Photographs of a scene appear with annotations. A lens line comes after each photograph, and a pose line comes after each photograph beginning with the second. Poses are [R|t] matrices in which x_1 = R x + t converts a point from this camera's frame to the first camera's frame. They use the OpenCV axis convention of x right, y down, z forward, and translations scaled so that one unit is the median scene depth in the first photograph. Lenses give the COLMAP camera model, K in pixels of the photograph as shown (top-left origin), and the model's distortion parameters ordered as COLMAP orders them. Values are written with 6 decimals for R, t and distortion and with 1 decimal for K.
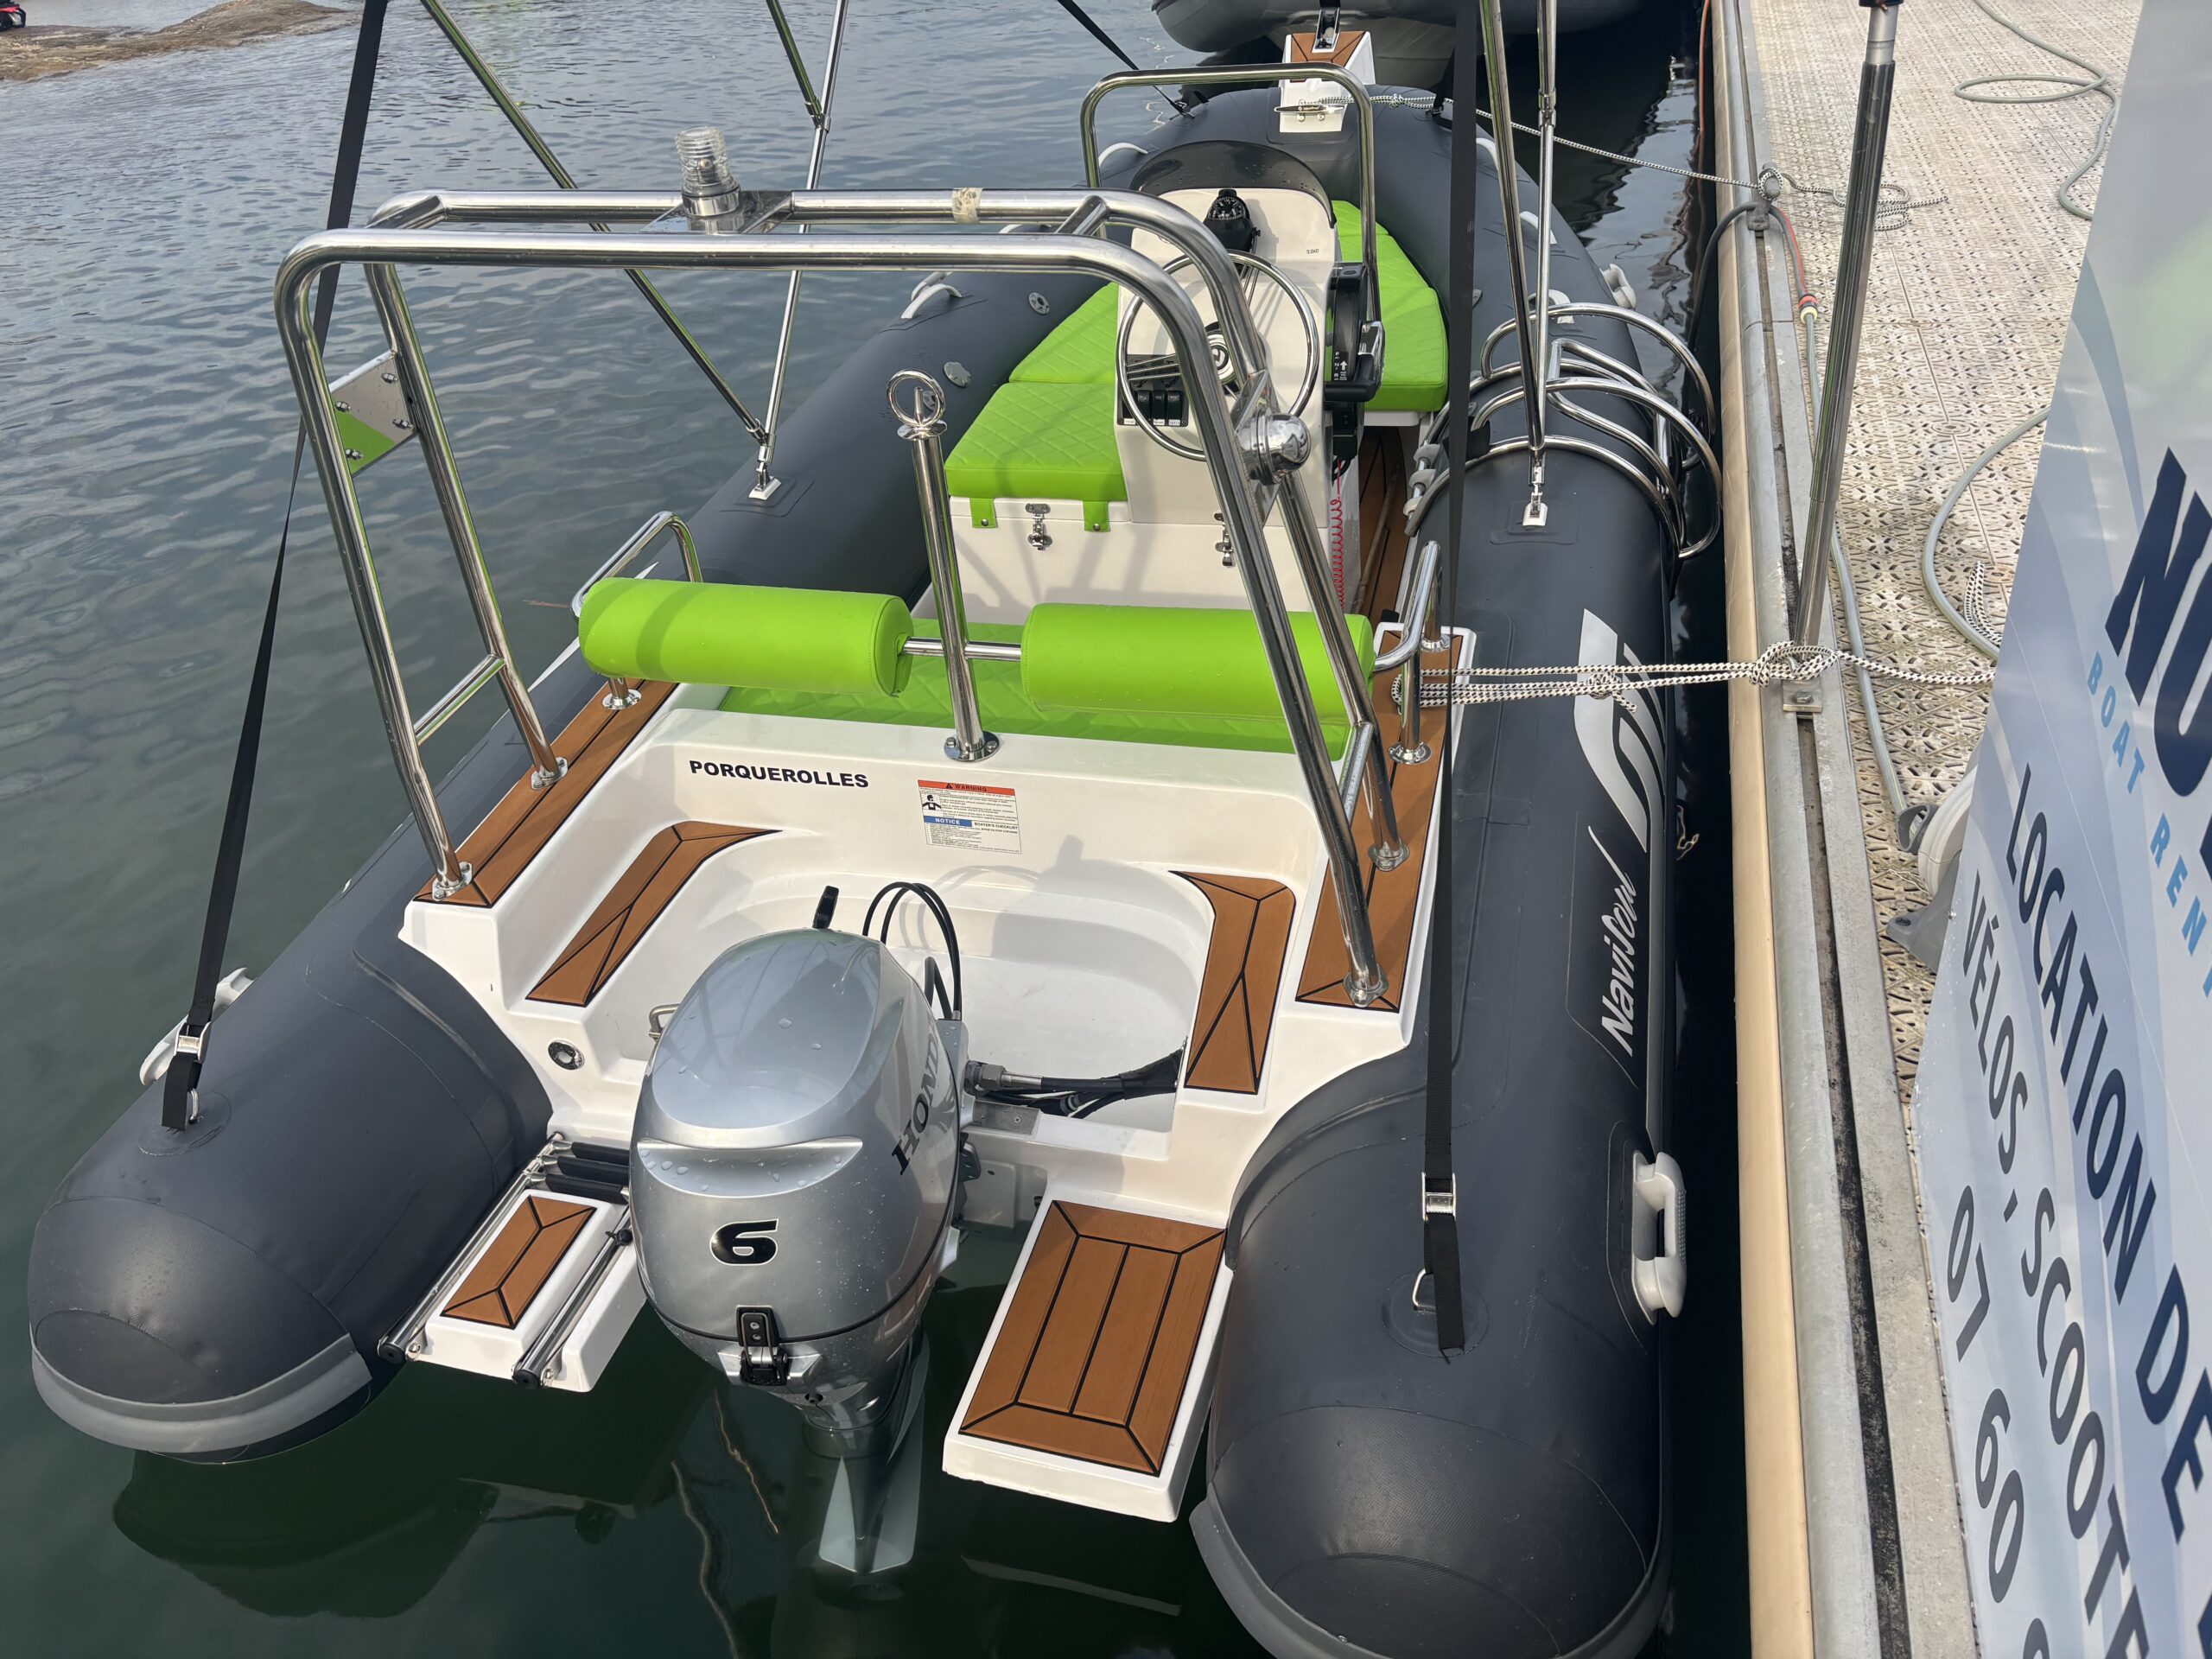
lens RADIAL K [[1682.7, 0, 1123.4], [0, 1682.7, 819.0], [0, 0, 1]] dist [0.029010, -0.028766]
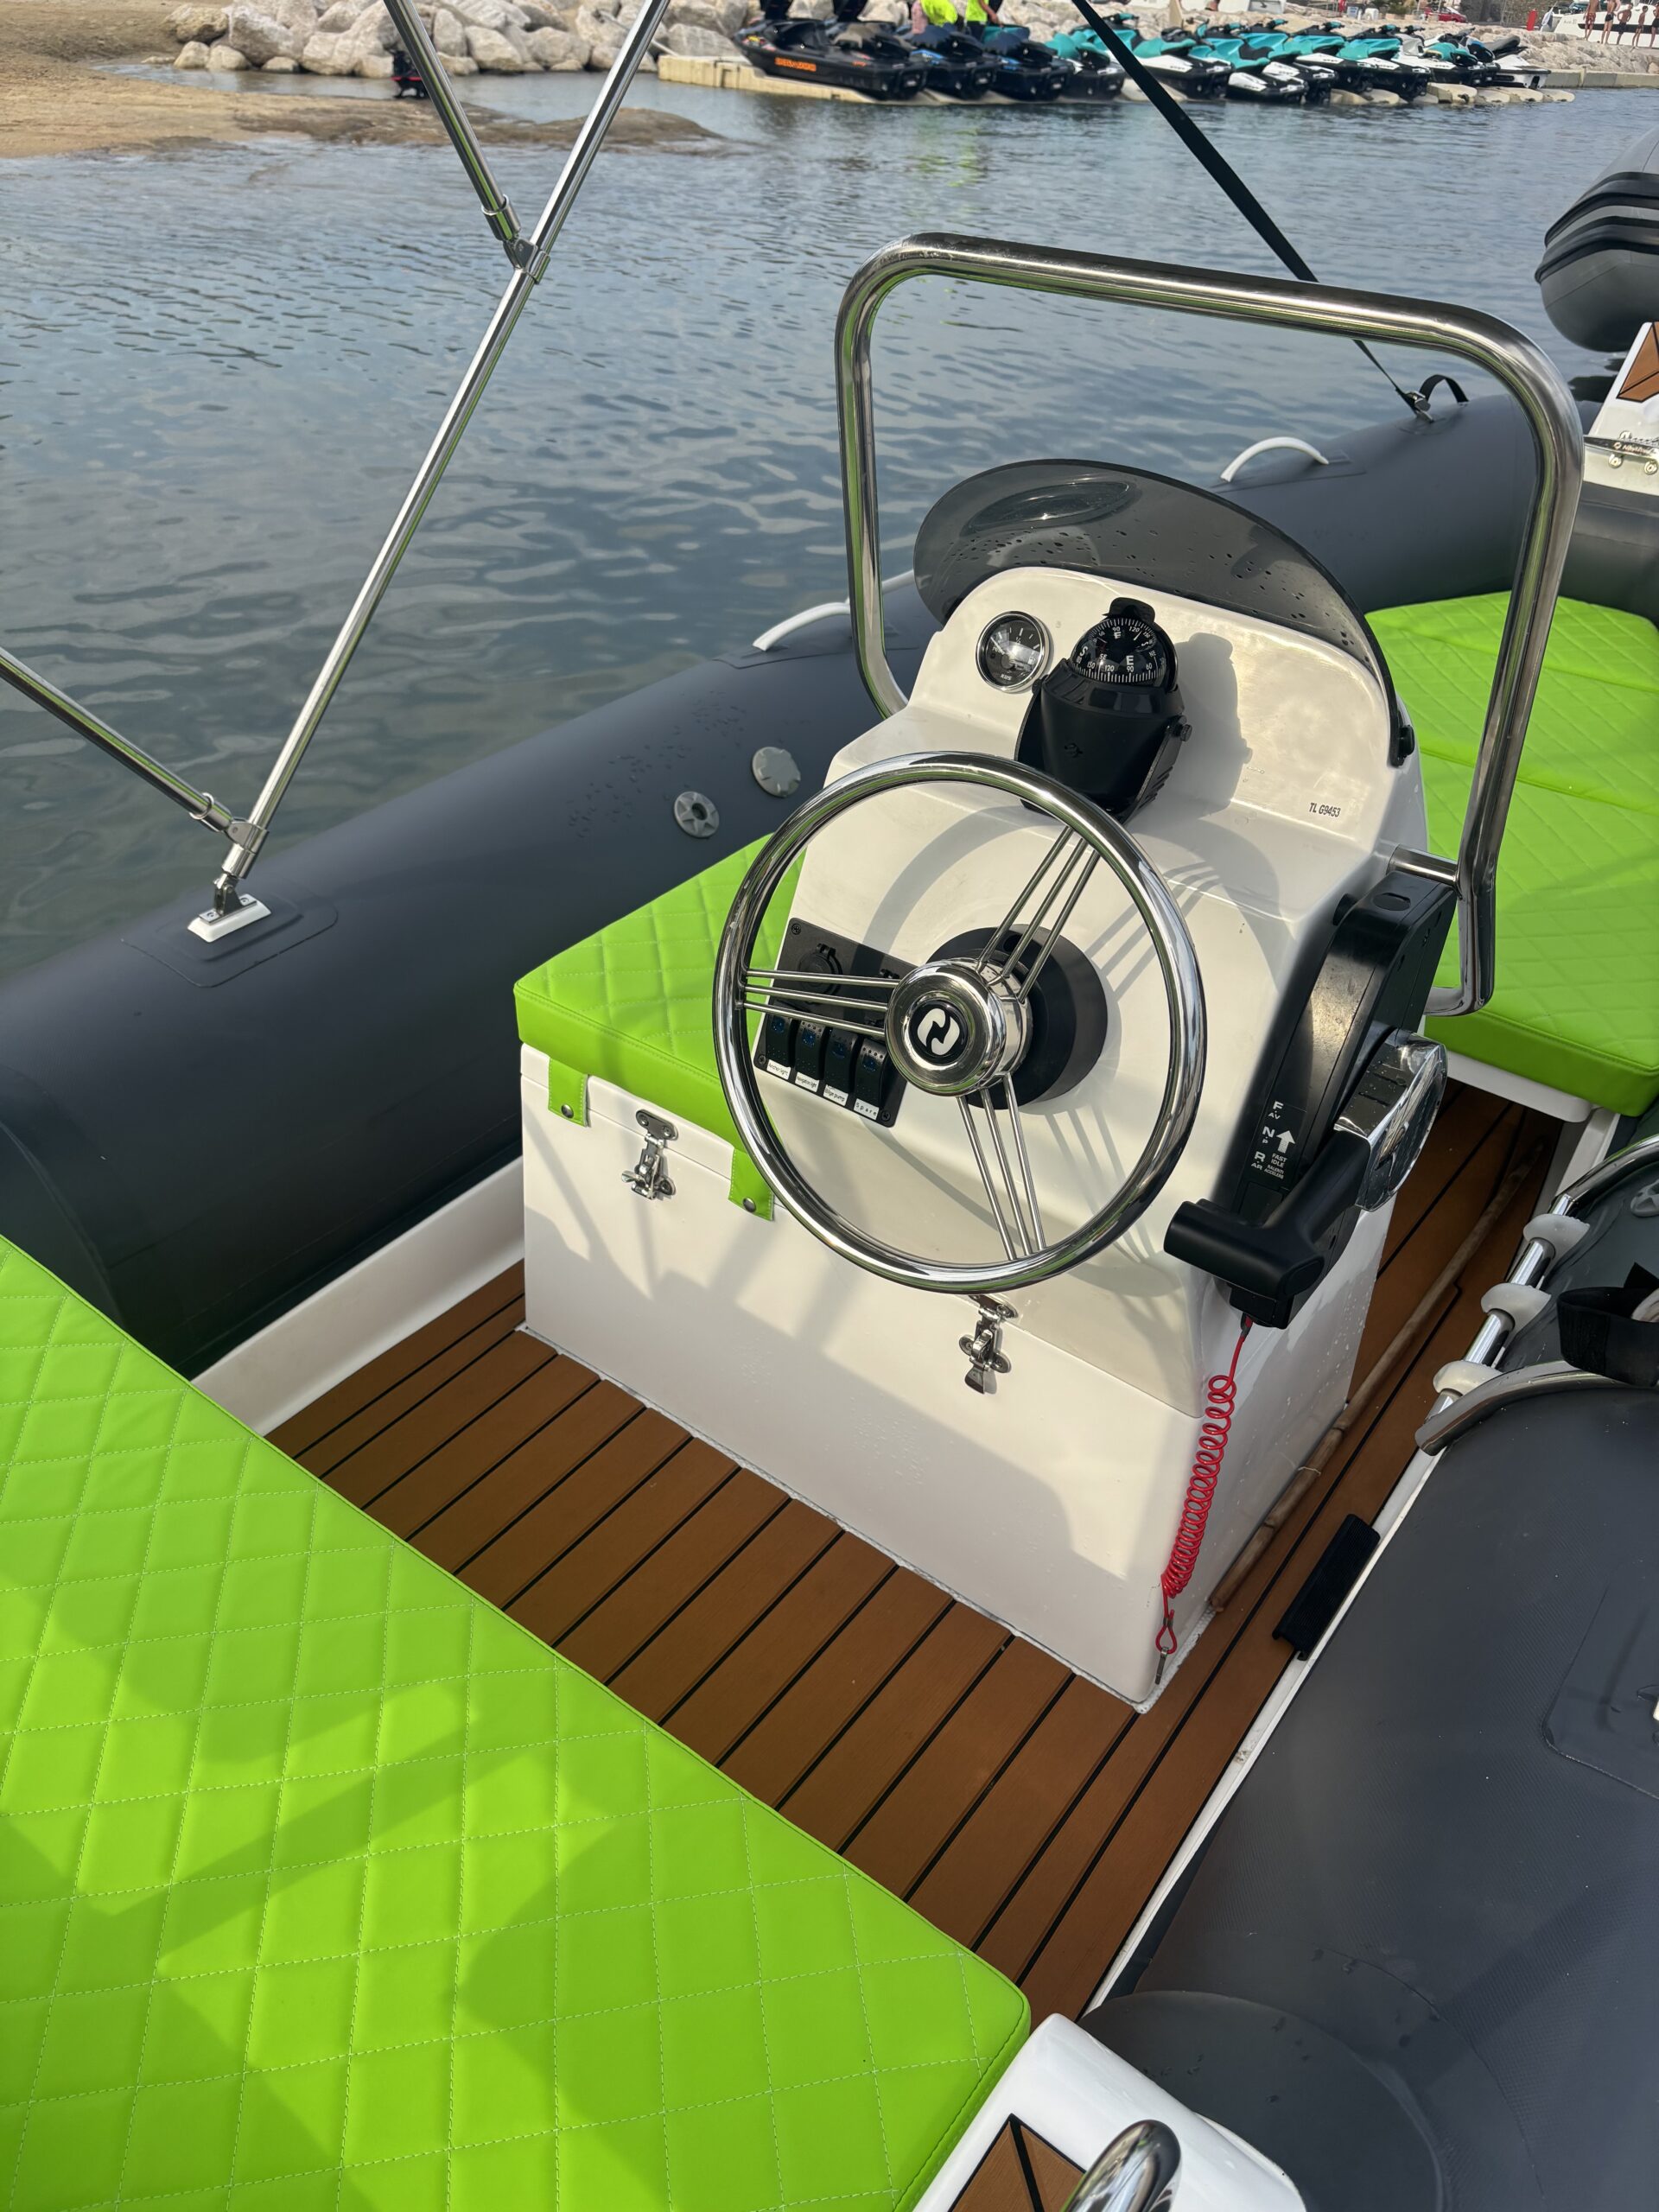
lens RADIAL K [[1682.7, 0, 829.1], [0, 1682.7, 1108.2], [0, 0, 1]] dist [0.029010, -0.028766]
pose [[0.911243, 0.320459, -0.258732, 0.116289], [-0.312547, 0.947144, 0.072333, -0.236640], [0.268236, 0.014953, 0.963237, 0.540460]]
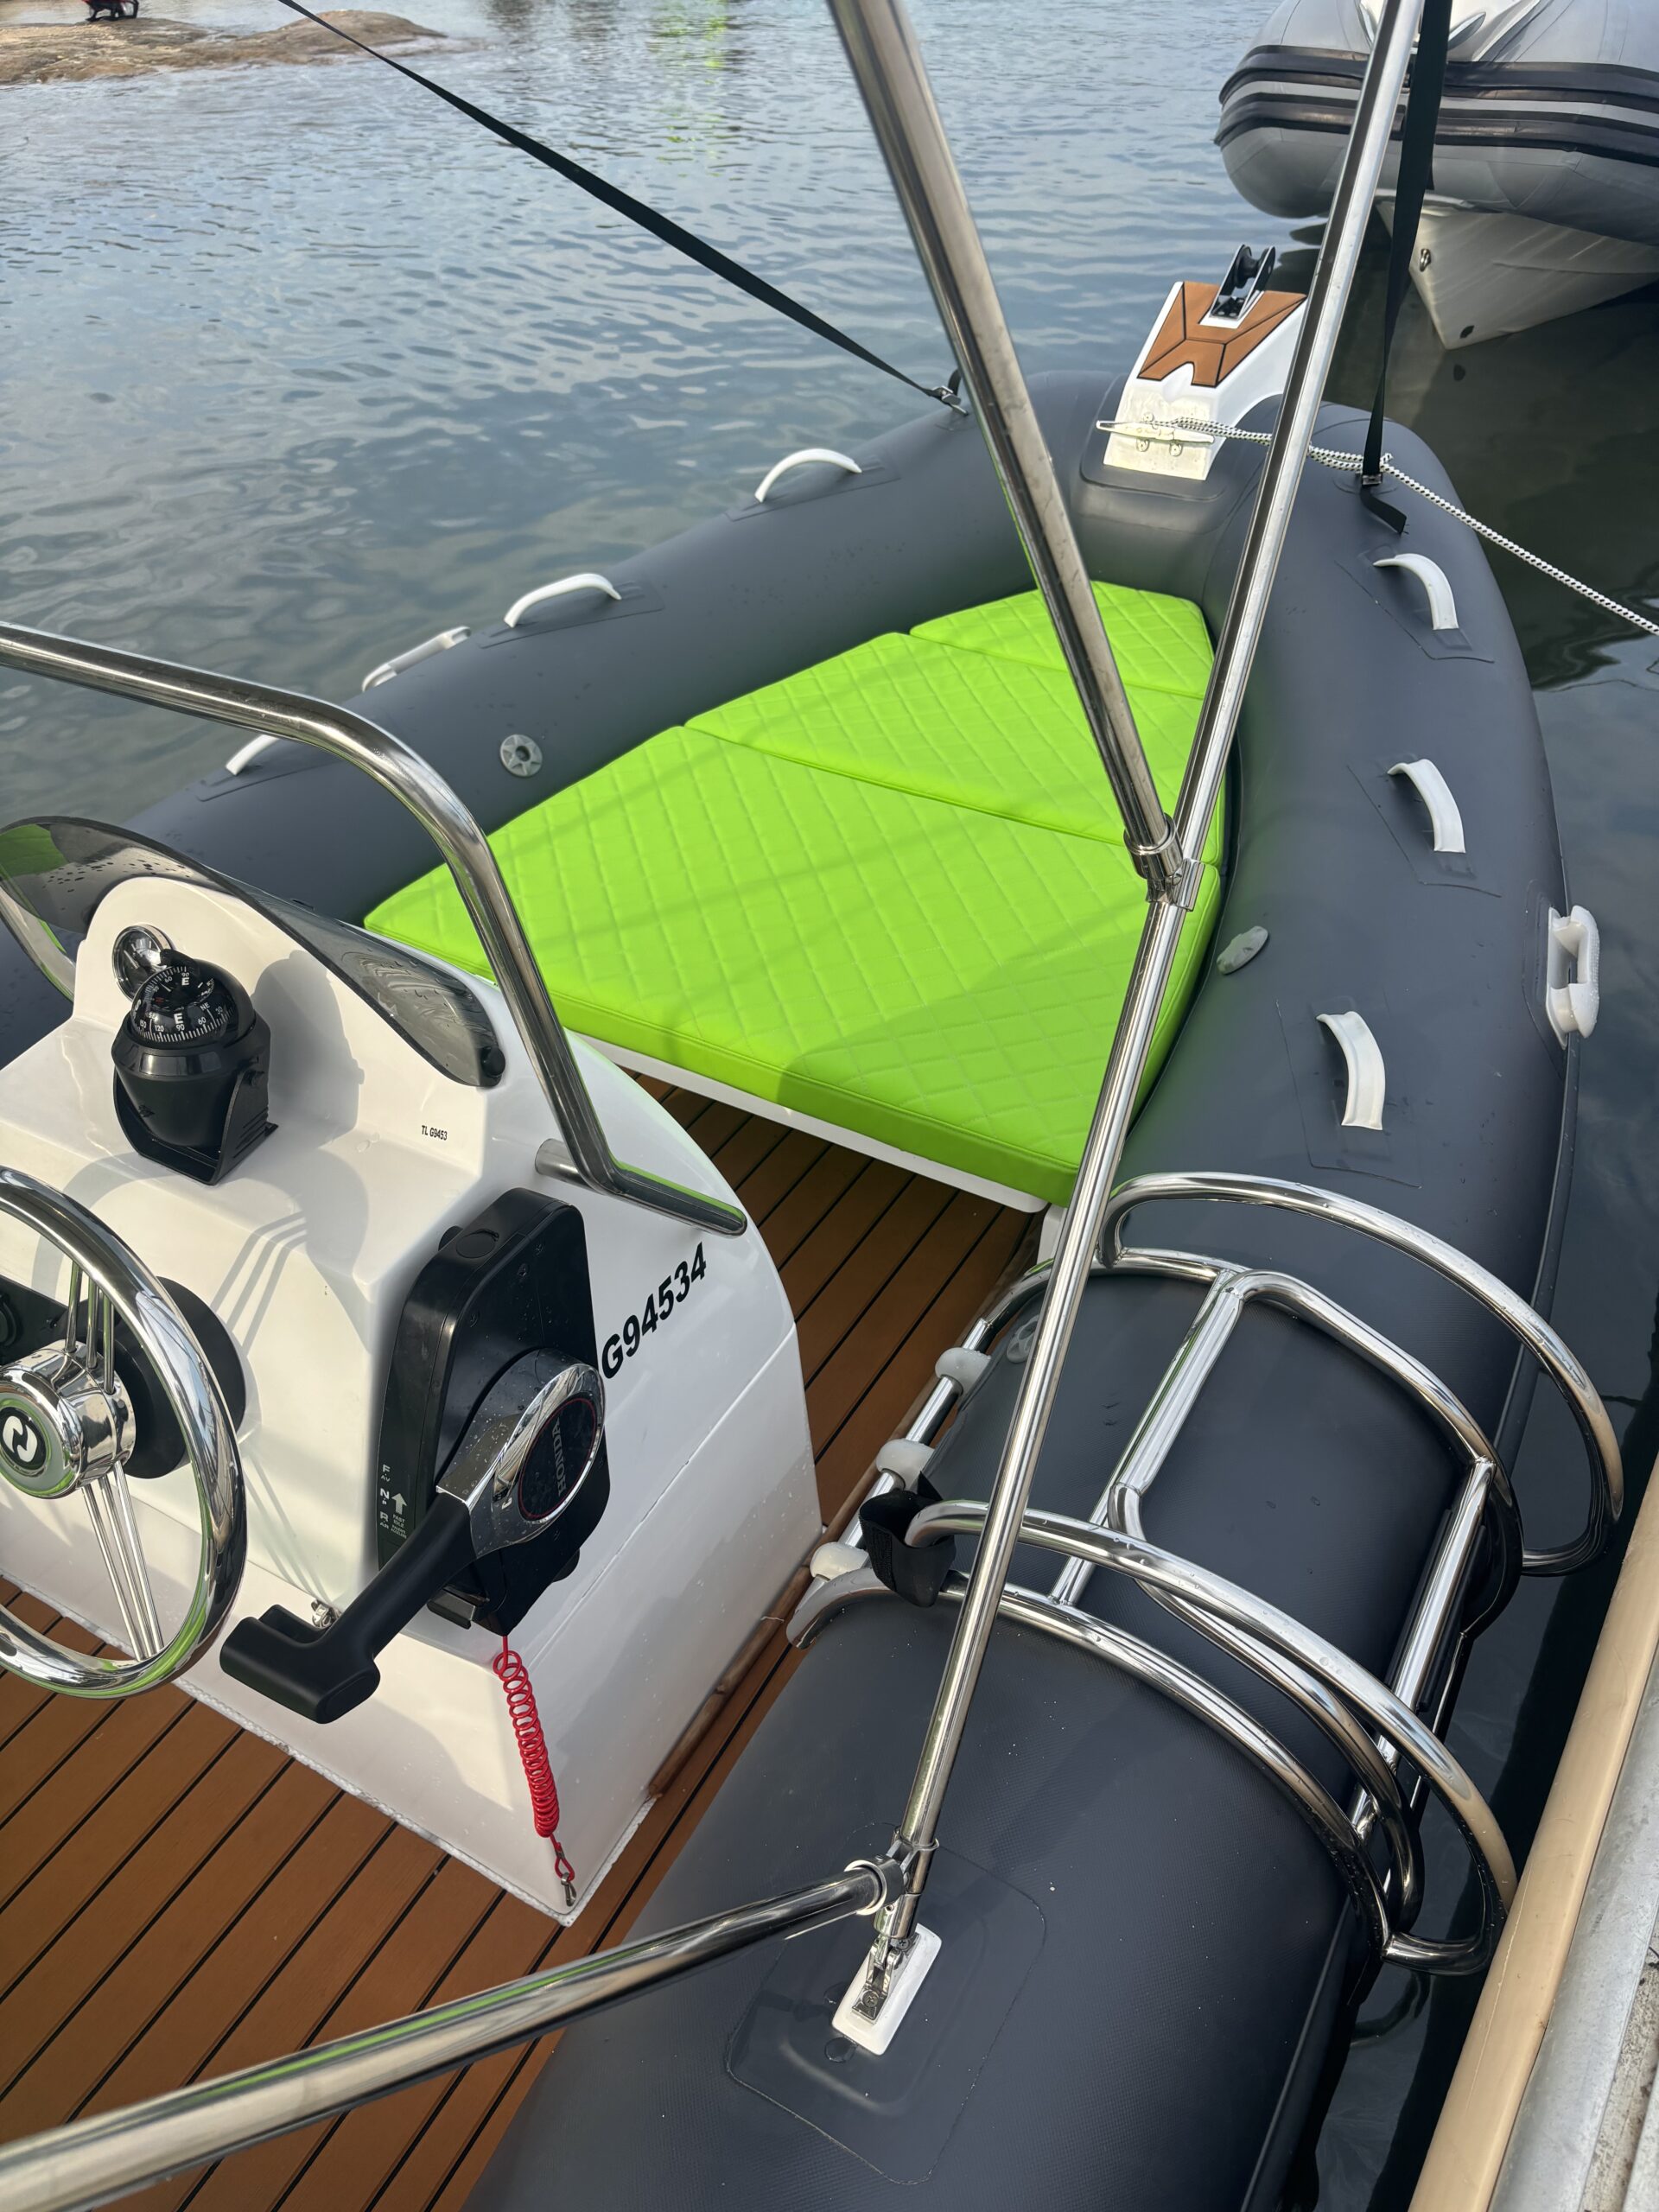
lens RADIAL K [[1682.7, 0, 826.1], [0, 1682.7, 1112.2], [0, 0, 1]] dist [0.029010, -0.028766]
pose [[0.957089, 0.218154, -0.190761, 0.232530], [-0.197131, 0.972603, 0.123221, -0.357726], [0.212415, -0.080329, 0.973872, 0.592907]]
